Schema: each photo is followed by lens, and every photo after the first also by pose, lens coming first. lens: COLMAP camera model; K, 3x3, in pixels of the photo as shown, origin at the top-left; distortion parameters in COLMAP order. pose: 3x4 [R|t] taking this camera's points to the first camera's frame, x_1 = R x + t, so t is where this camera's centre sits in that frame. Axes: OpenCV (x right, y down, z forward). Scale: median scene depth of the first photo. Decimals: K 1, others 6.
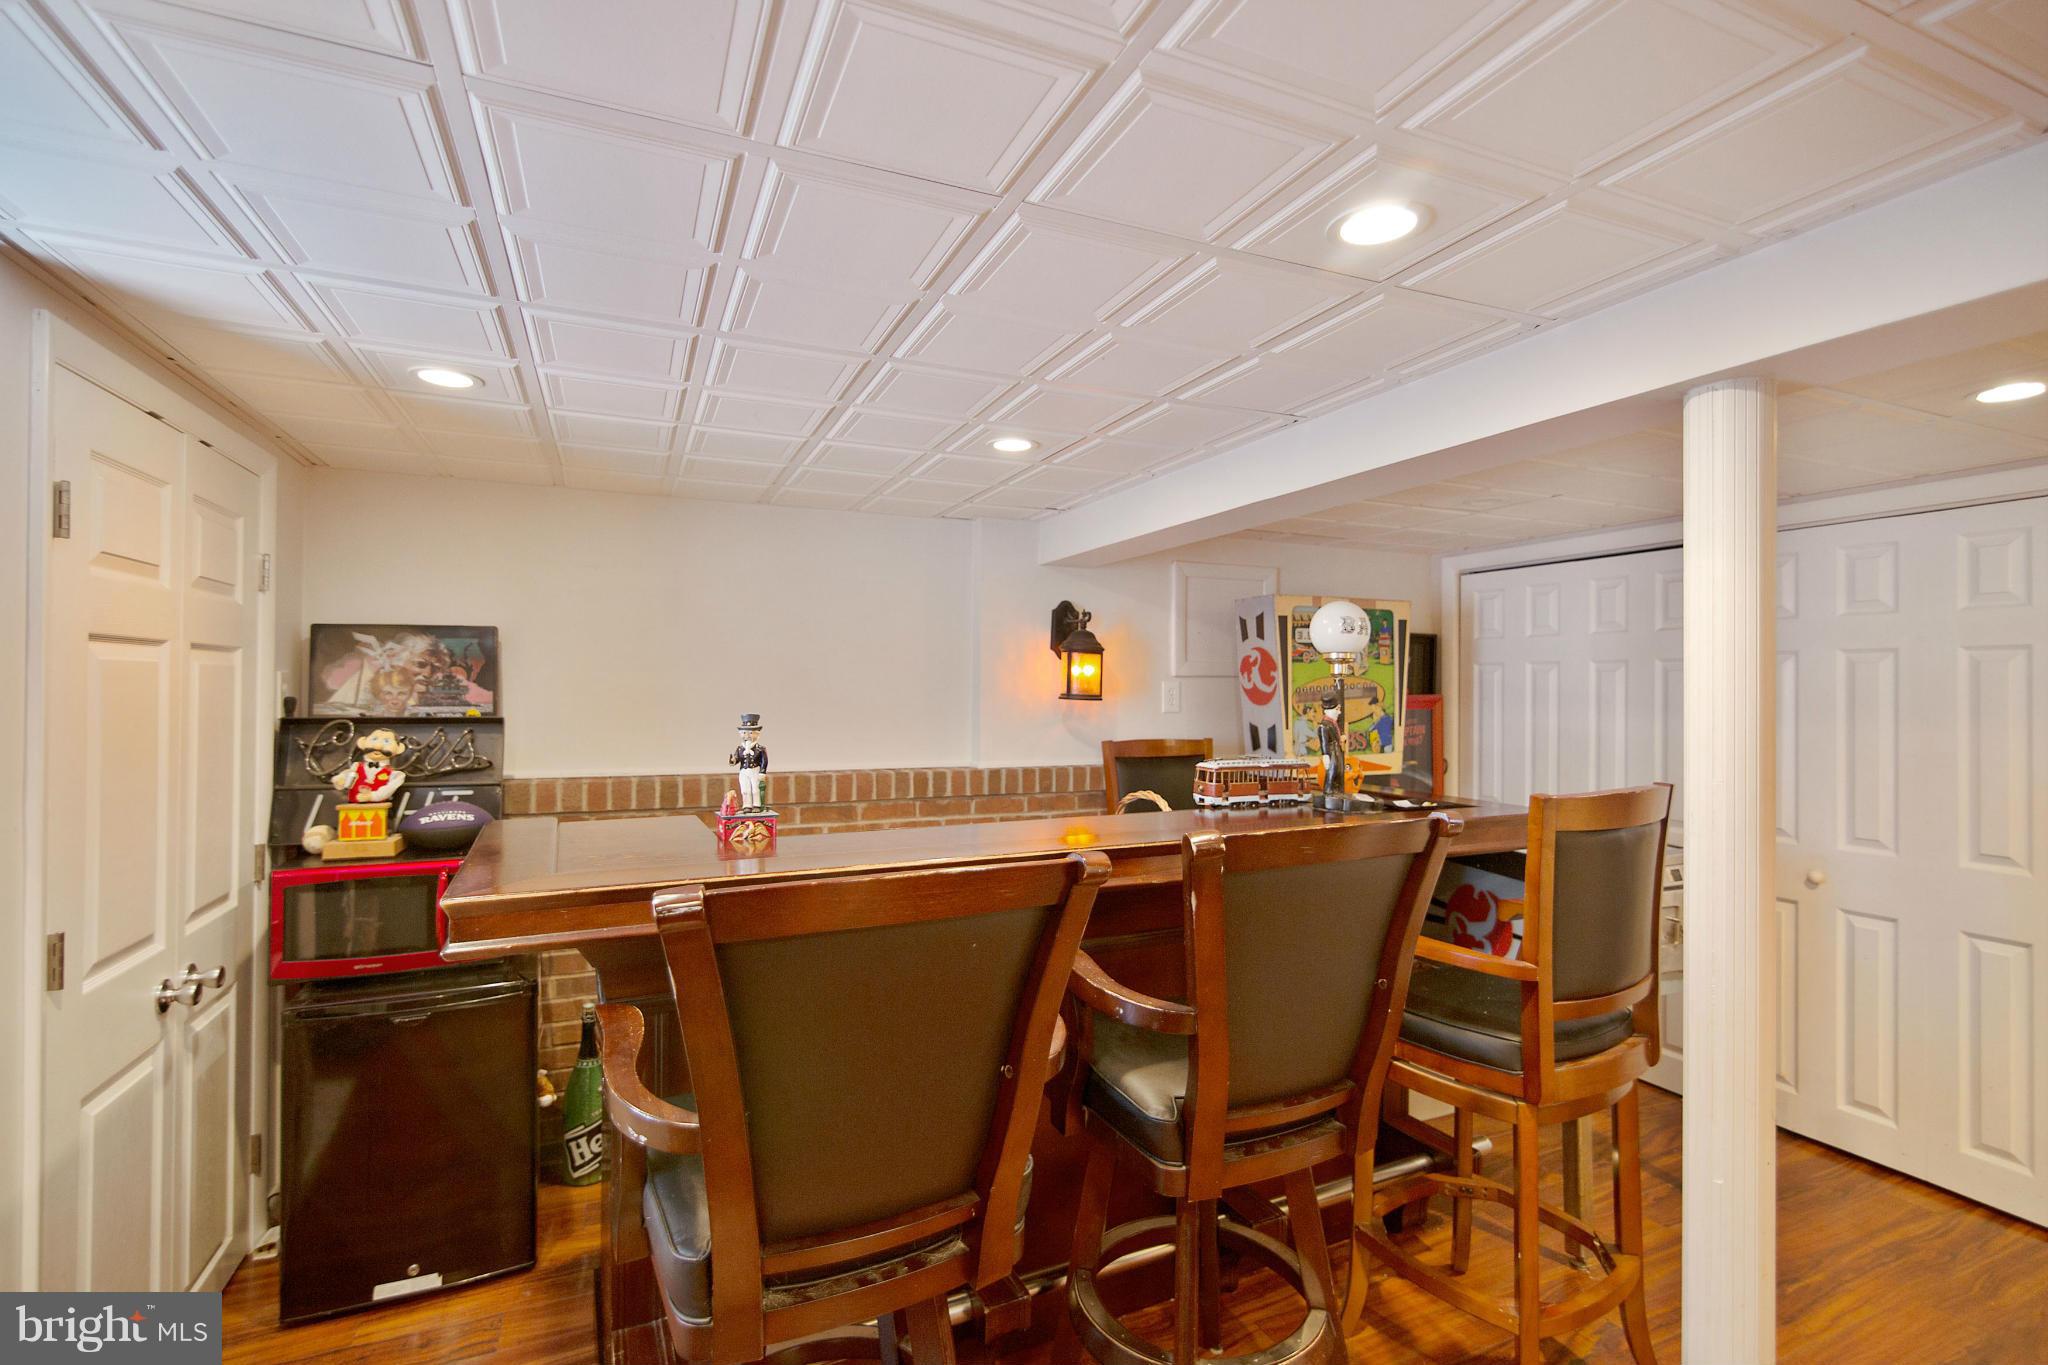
lens RADIAL K [[941.6, 0, 1022.5], [0, 941.6, 679.9], [0, 0, 1]] dist [-0.020913, 0.000053]
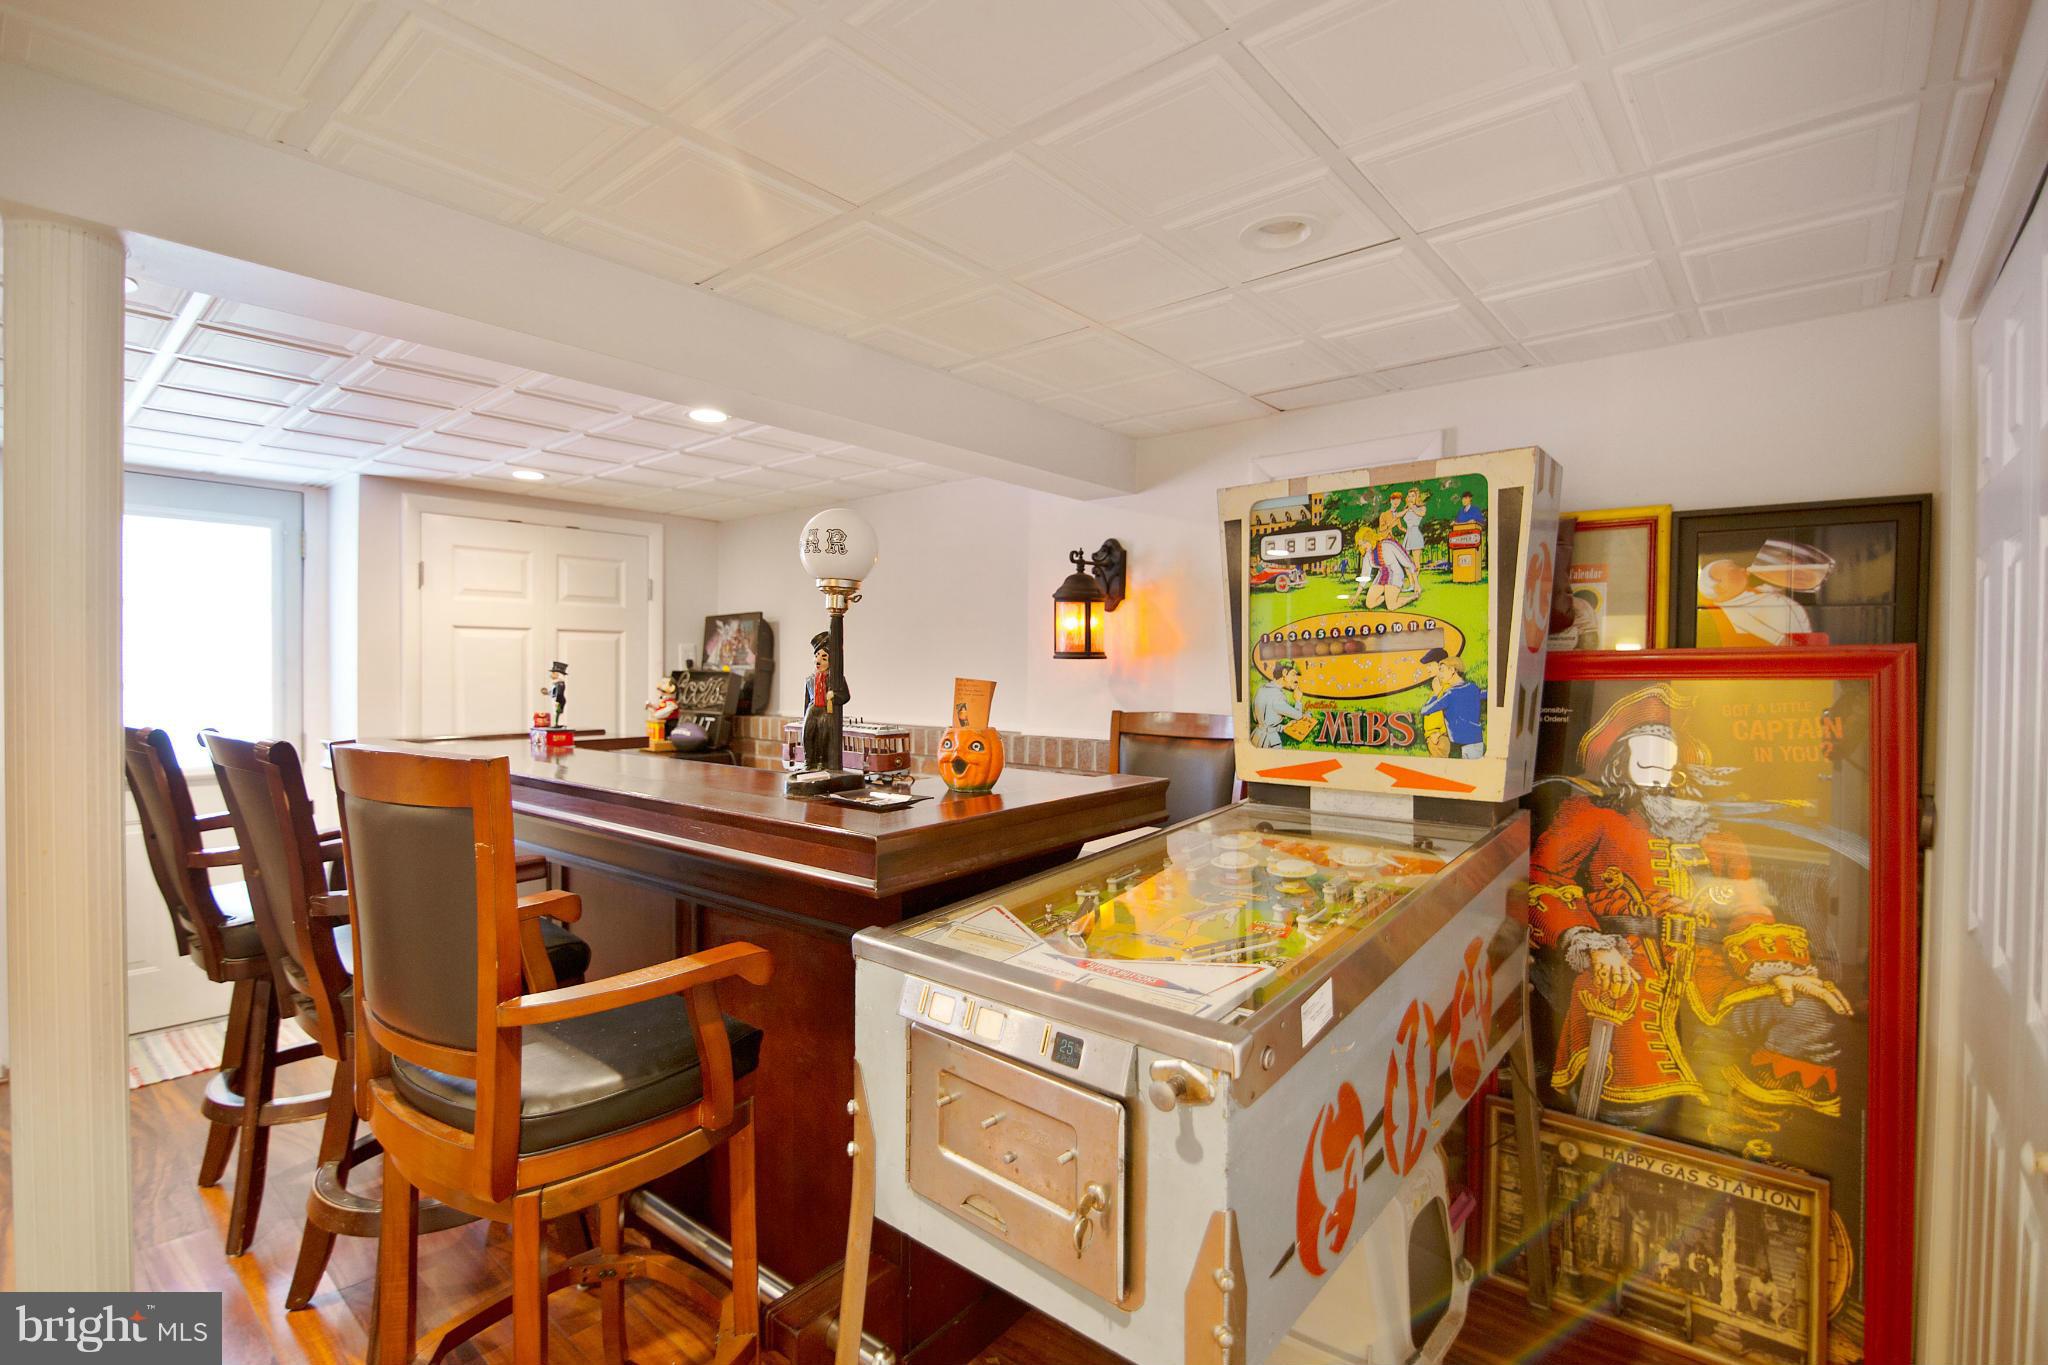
lens RADIAL K [[941.6, 0, 1017.0], [0, 941.6, 680.9], [0, 0, 1]] dist [-0.020913, 0.000053]
pose [[0.423841, 0.007708, -0.905704, 0.761329], [0.003563, 0.999942, 0.010177, 0.031012], [0.905730, -0.007540, 0.423788, 0.580828]]
